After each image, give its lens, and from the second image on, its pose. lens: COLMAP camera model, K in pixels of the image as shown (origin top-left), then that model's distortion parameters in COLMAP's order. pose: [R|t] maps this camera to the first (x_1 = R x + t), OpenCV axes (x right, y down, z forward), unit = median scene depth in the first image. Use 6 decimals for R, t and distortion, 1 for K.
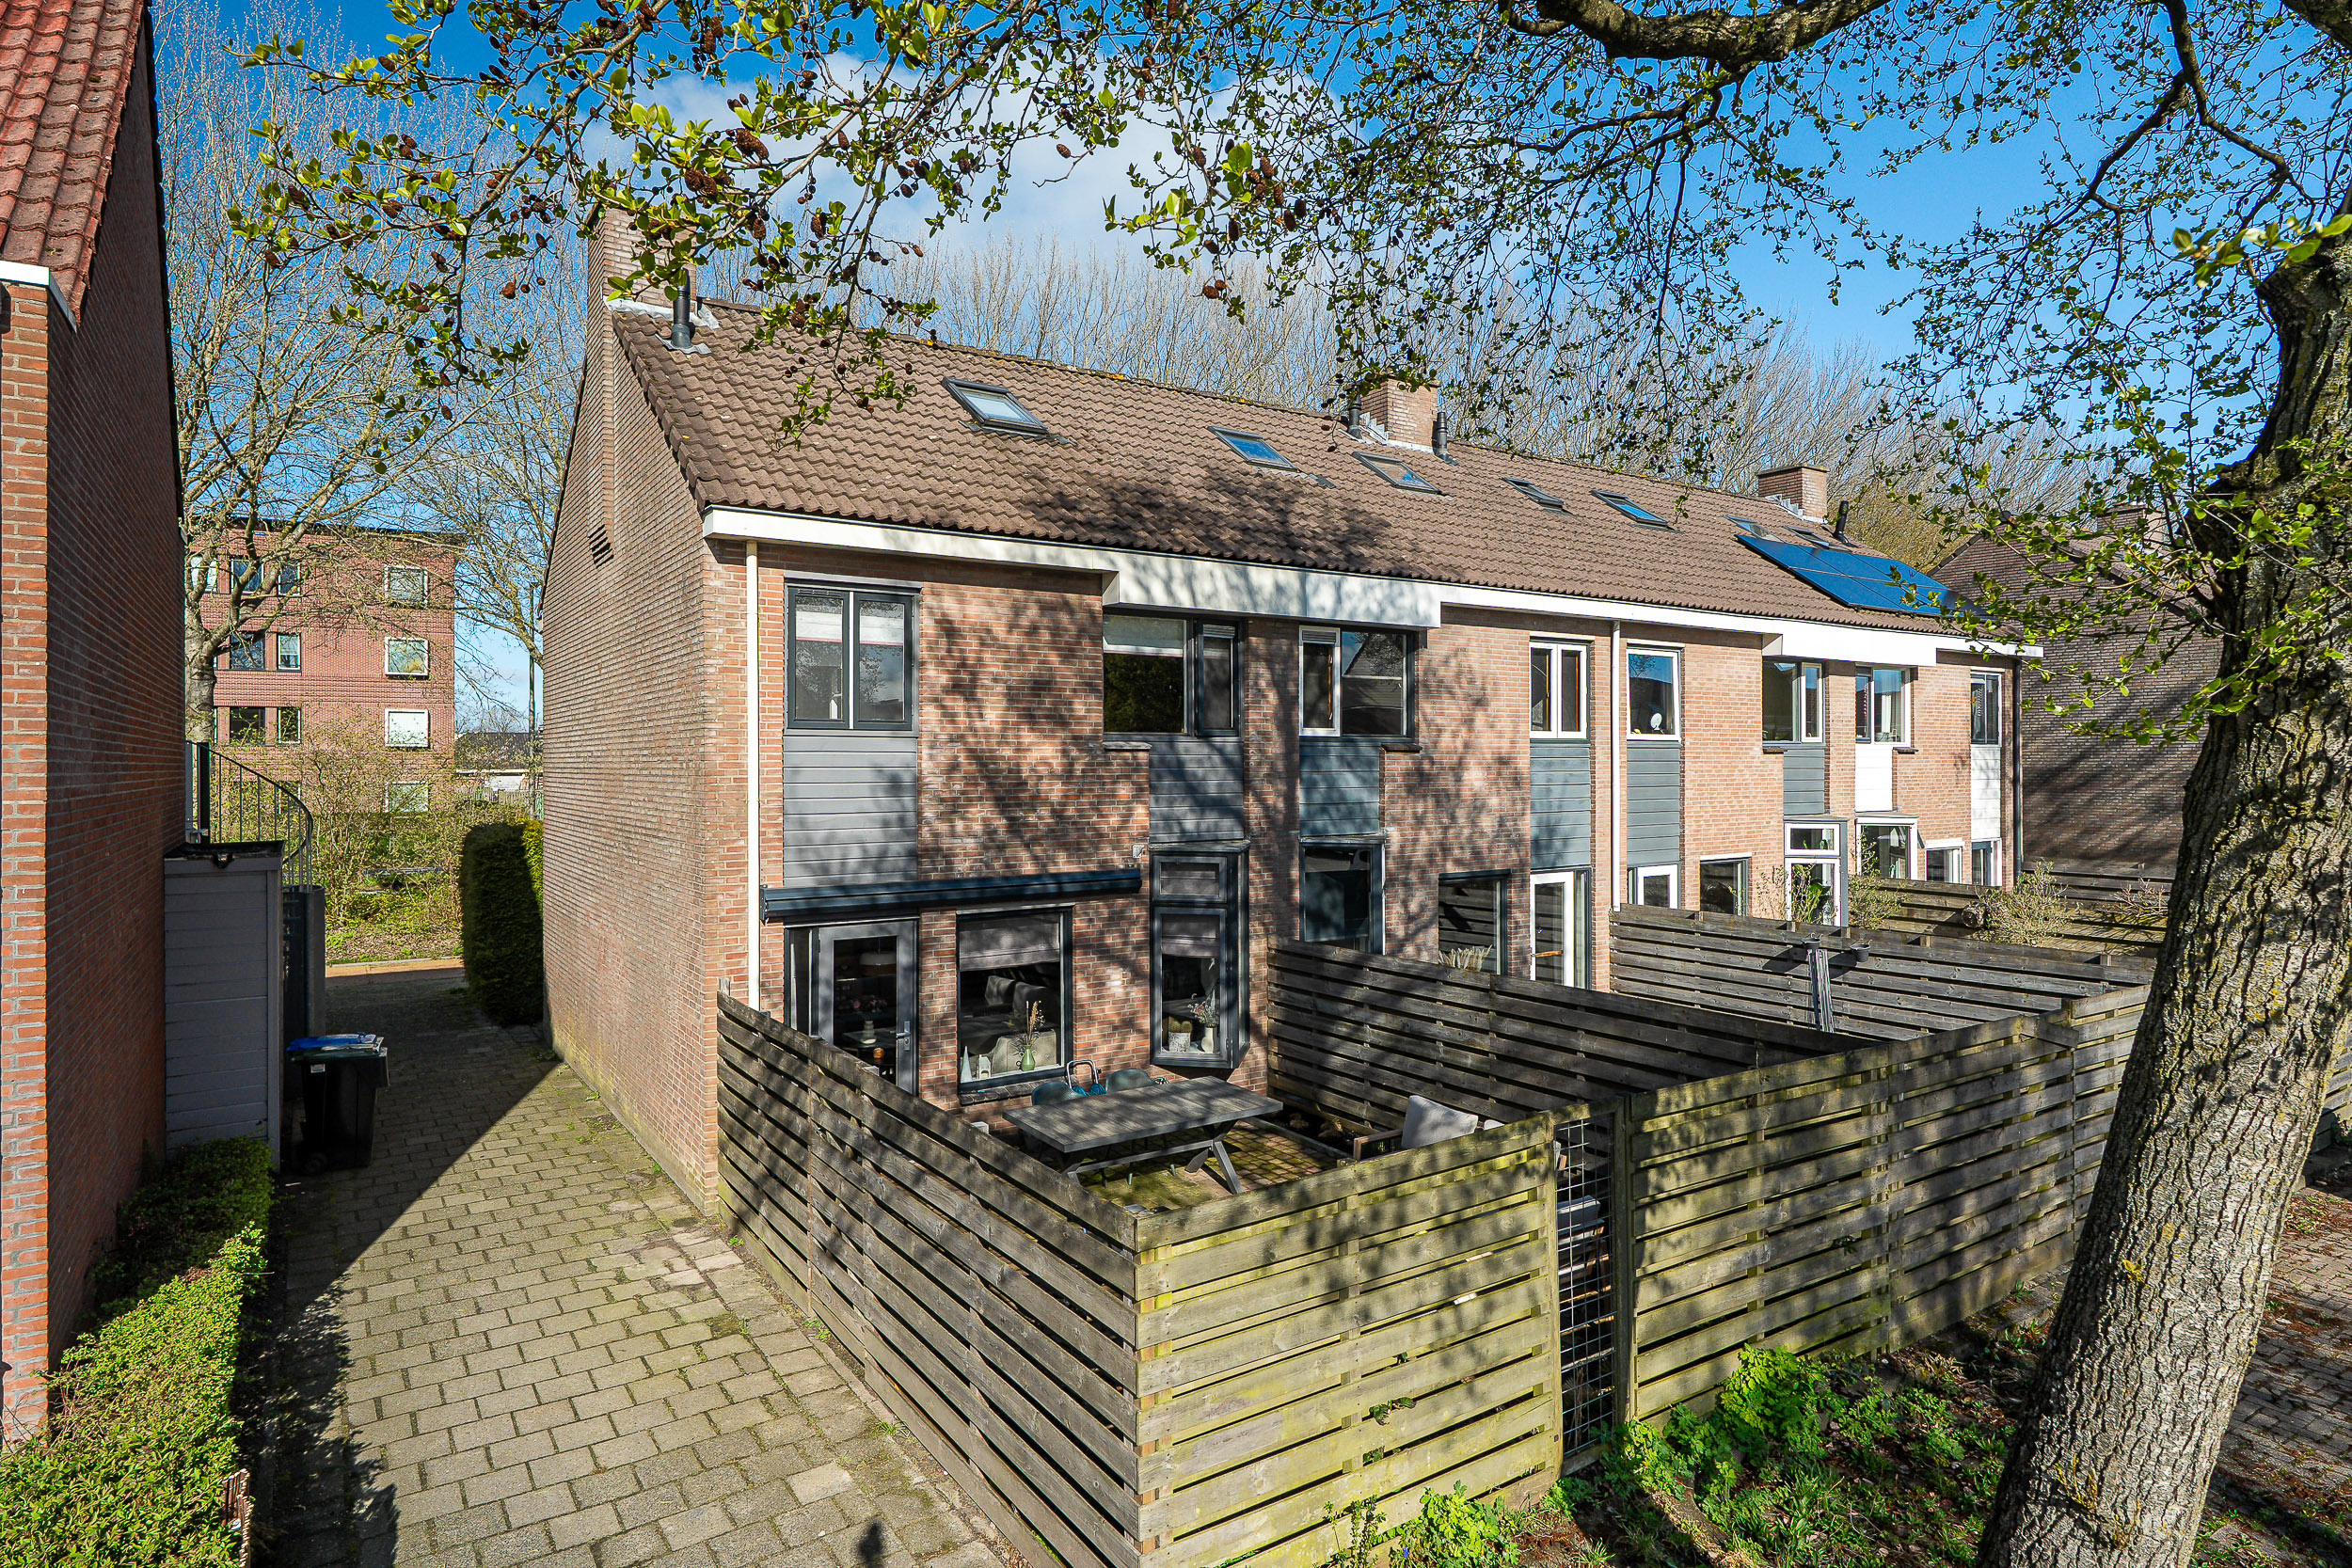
lens RADIAL K [[1295.5, 0, 1161.6], [0, 1295.5, 759.7], [0, 0, 1]] dist [0.001295, 0.000070]
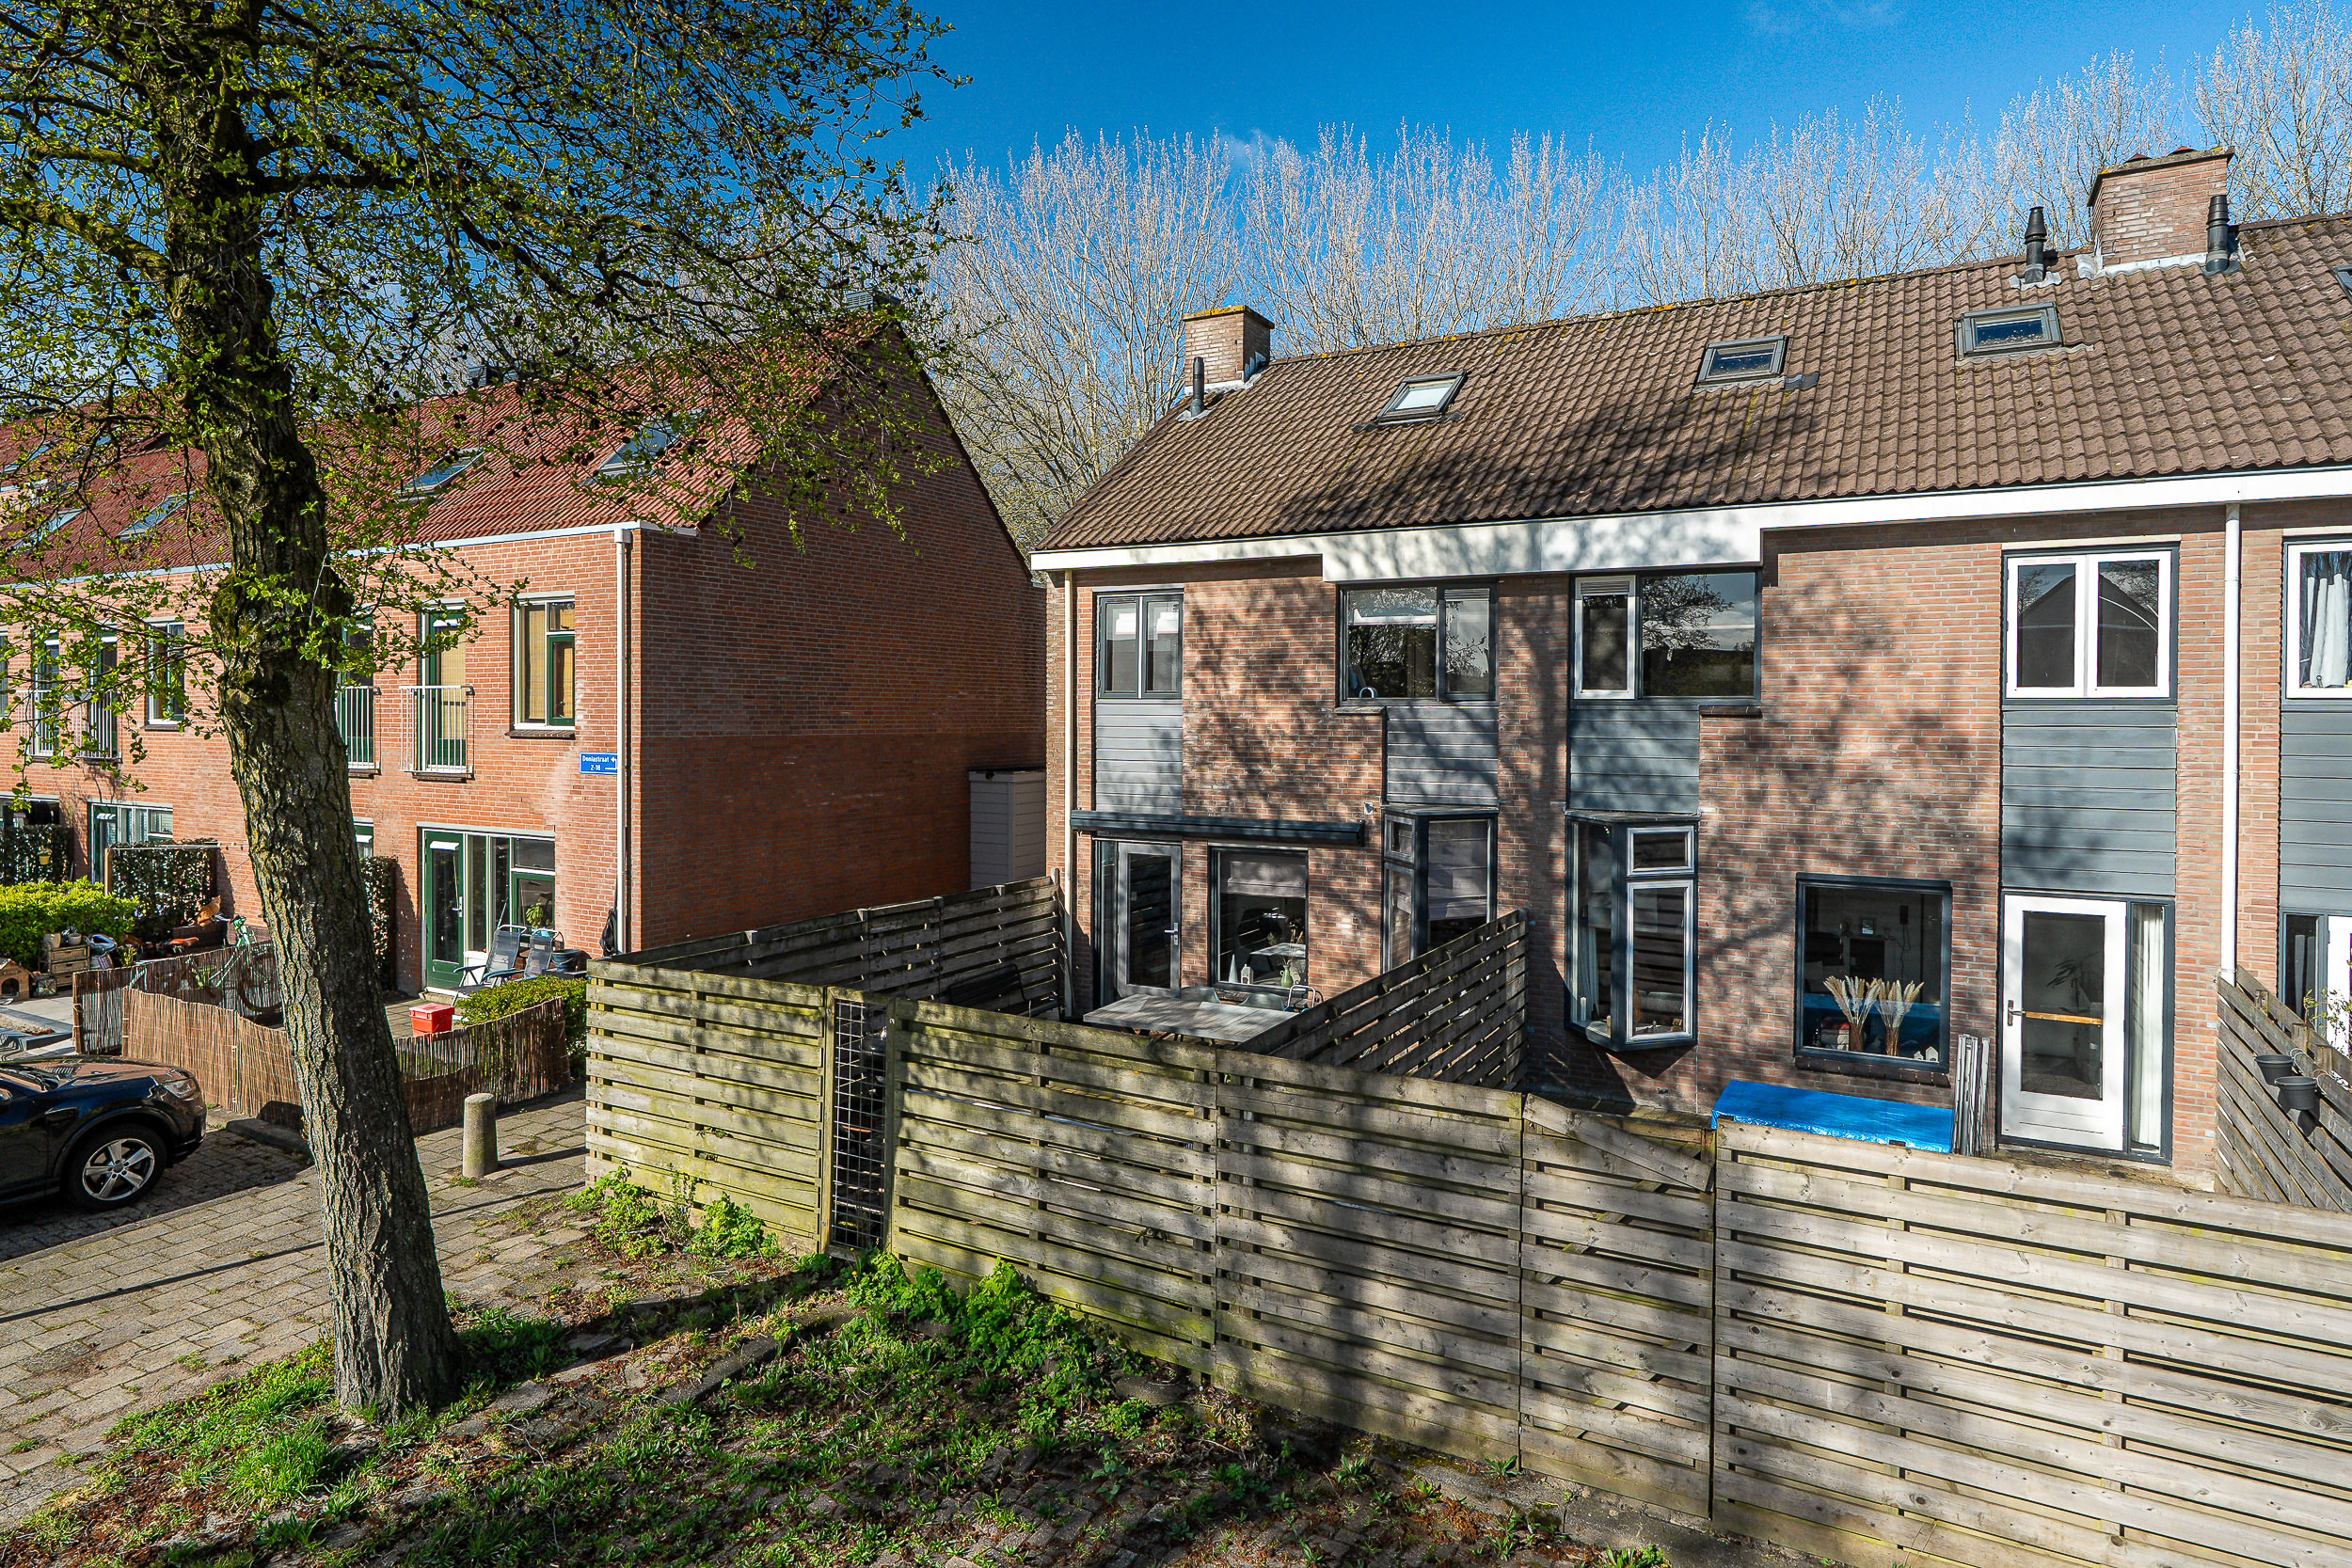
lens RADIAL K [[1336.2, 0, 1233.2], [0, 1336.2, 721.9], [0, 0, 1]] dist [-0.016478, 0.002222]
pose [[0.477250, 0.006472, -0.878744, 0.914035], [-0.001702, 0.999978, 0.006440, -0.007018], [0.878766, -0.001577, 0.477250, 0.374963]]
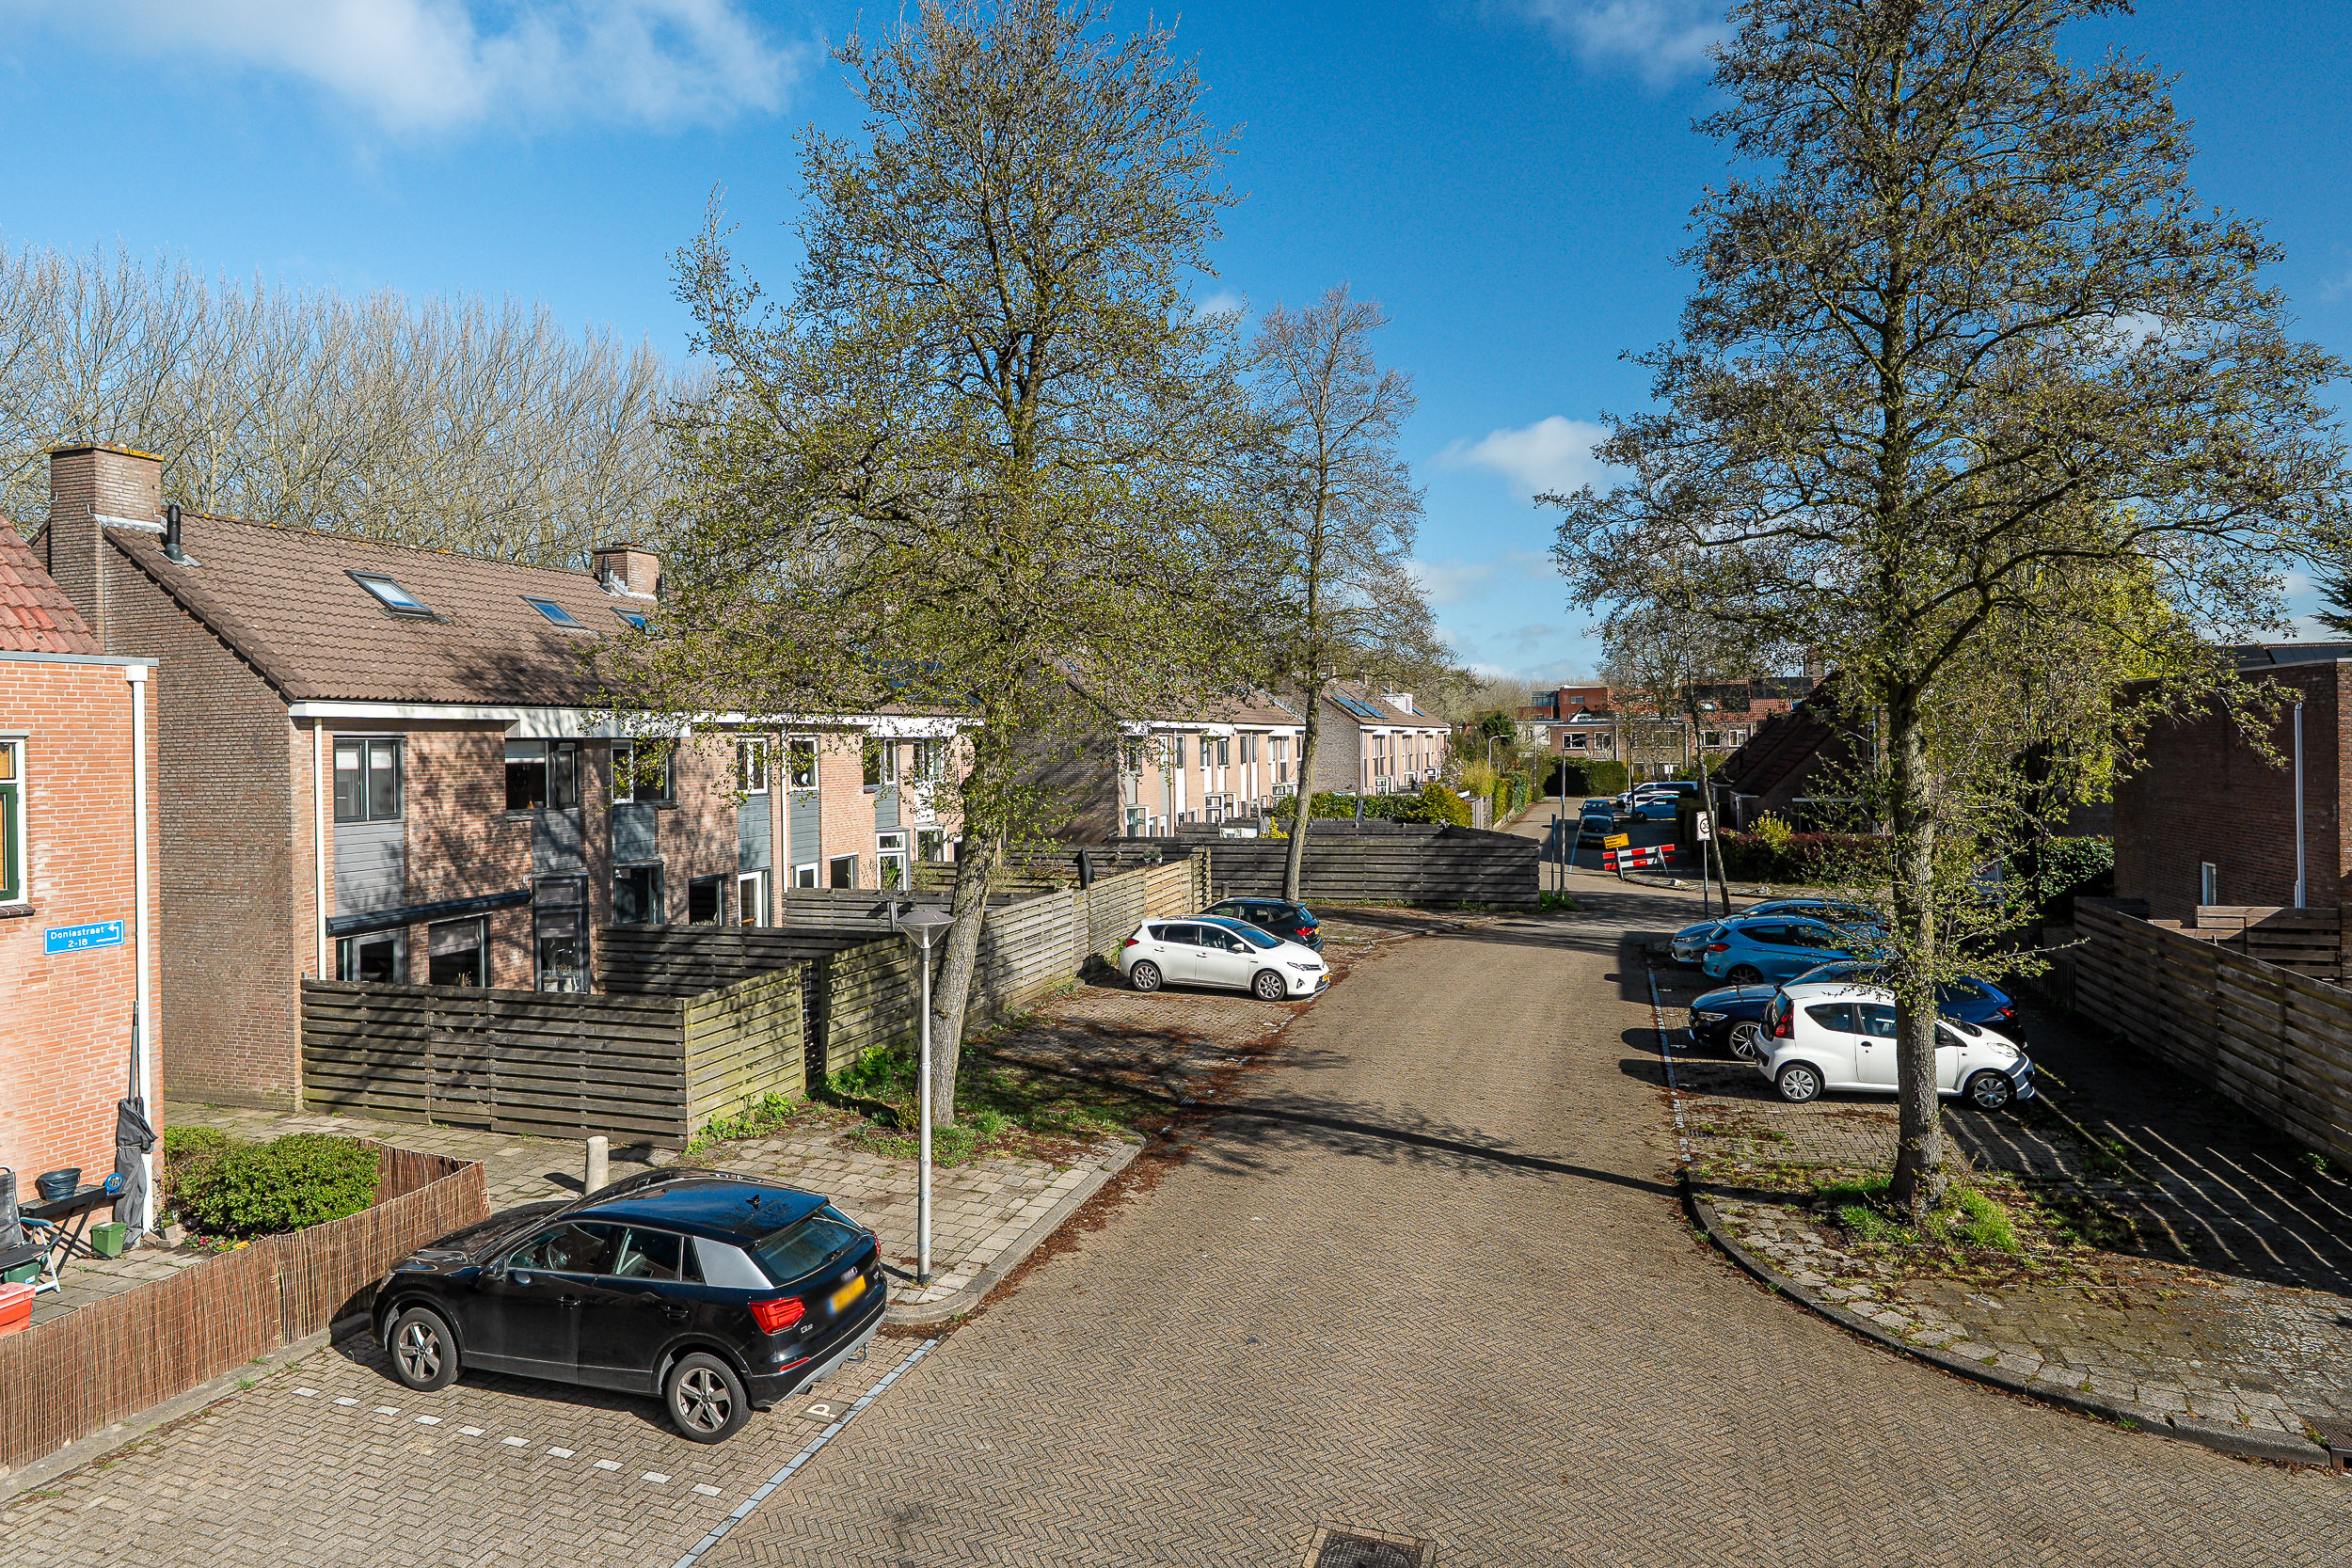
lens RADIAL K [[1308.1, 0, 1205.1], [0, 1308.1, 738.9], [0, 0, 1]] dist [-0.002542, -0.000878]
pose [[0.766911, -0.008838, 0.641693, -0.442162], [0.012449, 0.999922, -0.001107, -0.103430], [-0.641633, 0.008837, 0.766961, -0.911827]]
